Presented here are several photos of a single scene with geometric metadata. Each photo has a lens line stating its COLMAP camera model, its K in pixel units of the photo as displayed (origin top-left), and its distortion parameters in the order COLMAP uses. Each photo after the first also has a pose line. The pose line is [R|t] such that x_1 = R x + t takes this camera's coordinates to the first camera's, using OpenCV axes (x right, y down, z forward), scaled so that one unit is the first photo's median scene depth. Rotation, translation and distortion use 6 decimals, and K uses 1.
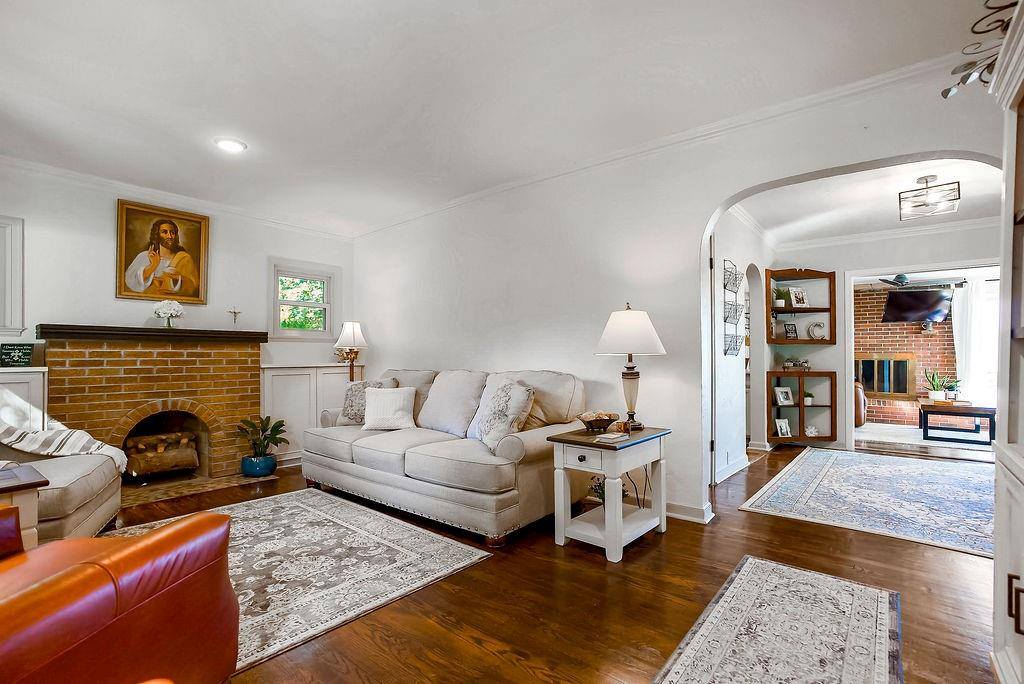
lens RADIAL K [[486.9, 0, 504.6], [0, 486.9, 348.5], [0, 0, 1]] dist [-0.024854, 0.002073]
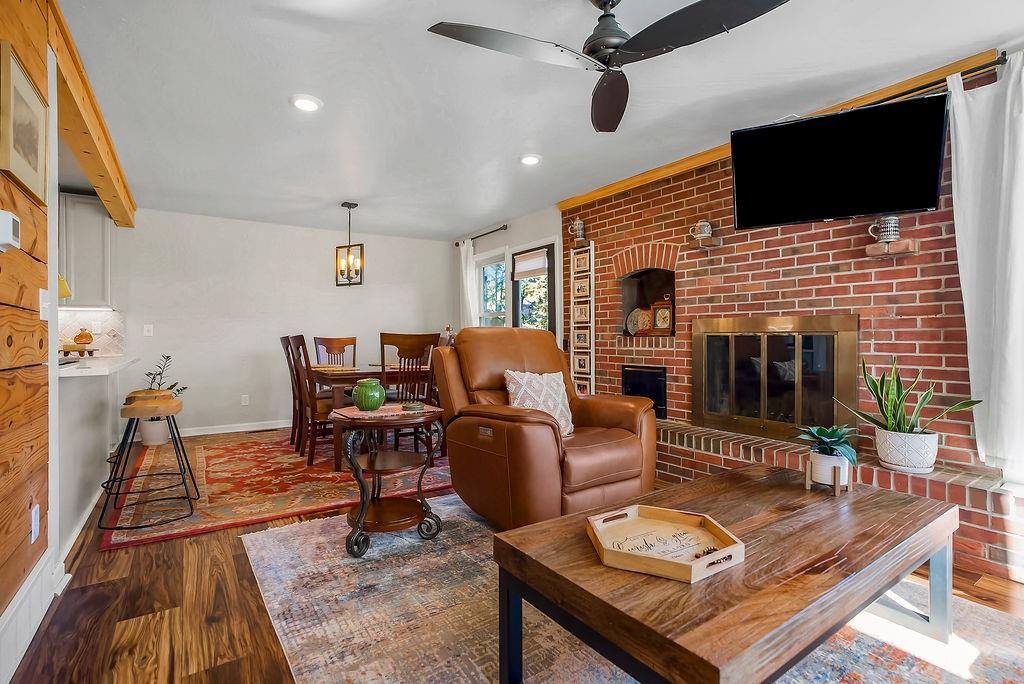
lens RADIAL K [[486.9, 0, 513.0], [0, 486.9, 340.5], [0, 0, 1]] dist [-0.024854, 0.002073]
pose [[0.966593, -0.000962, -0.256313, 0.414942], [0.006565, 0.999758, 0.021005, 0.011854], [0.256230, -0.021986, 0.966366, 0.353493]]
